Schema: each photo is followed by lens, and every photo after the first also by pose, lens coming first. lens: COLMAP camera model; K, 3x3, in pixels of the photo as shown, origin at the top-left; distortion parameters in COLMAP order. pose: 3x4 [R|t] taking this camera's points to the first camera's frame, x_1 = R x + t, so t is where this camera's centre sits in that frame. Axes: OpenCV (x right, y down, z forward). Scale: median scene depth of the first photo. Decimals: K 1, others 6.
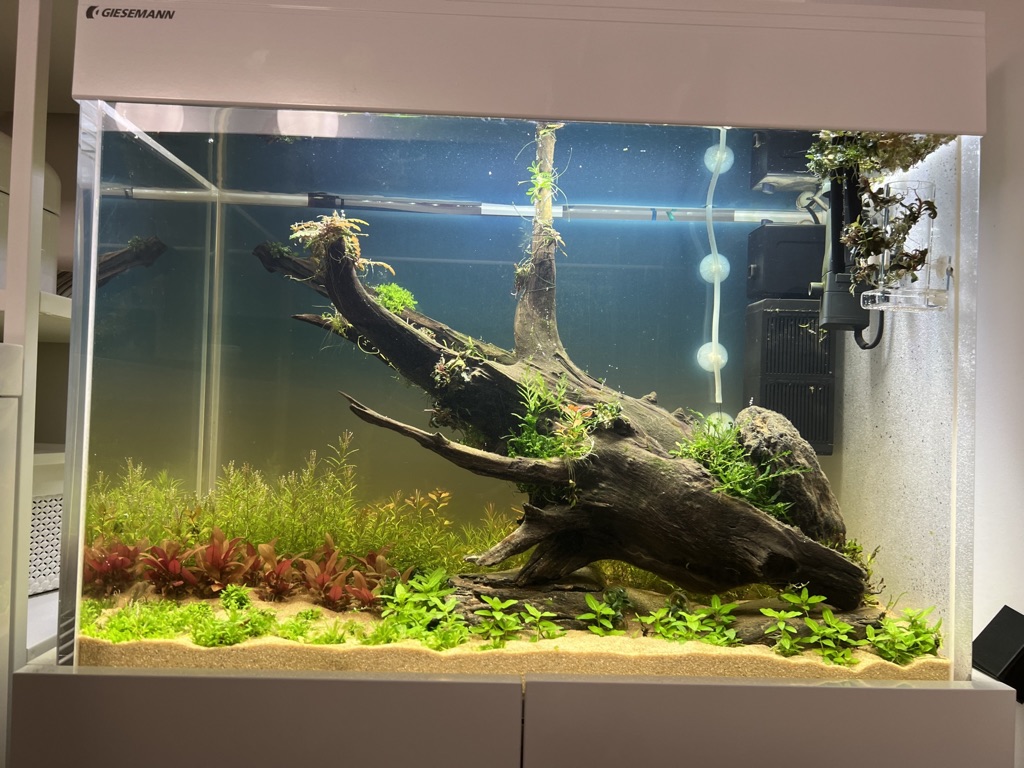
lens RADIAL K [[792.8, 0, 500.0], [0, 792.8, 387.3], [0, 0, 1]] dist [0.007425, 0.001543]
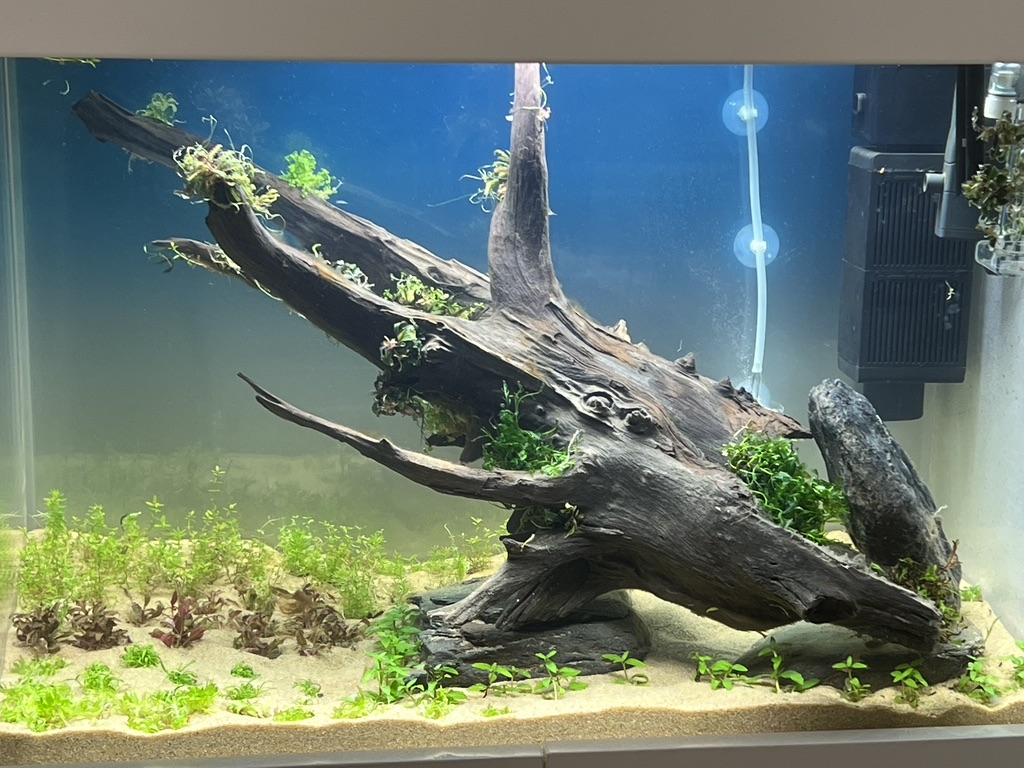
lens RADIAL K [[2031.0, 0, 512.0], [0, 2031.0, 384.0], [0, 0, 1]] dist [-0.015658, -5.169030]
pose [[0.999350, -0.035973, -0.002372, 0.044665], [0.035706, 0.978555, 0.202868, -0.369664], [-0.004976, -0.202821, 0.979203, -0.816085]]
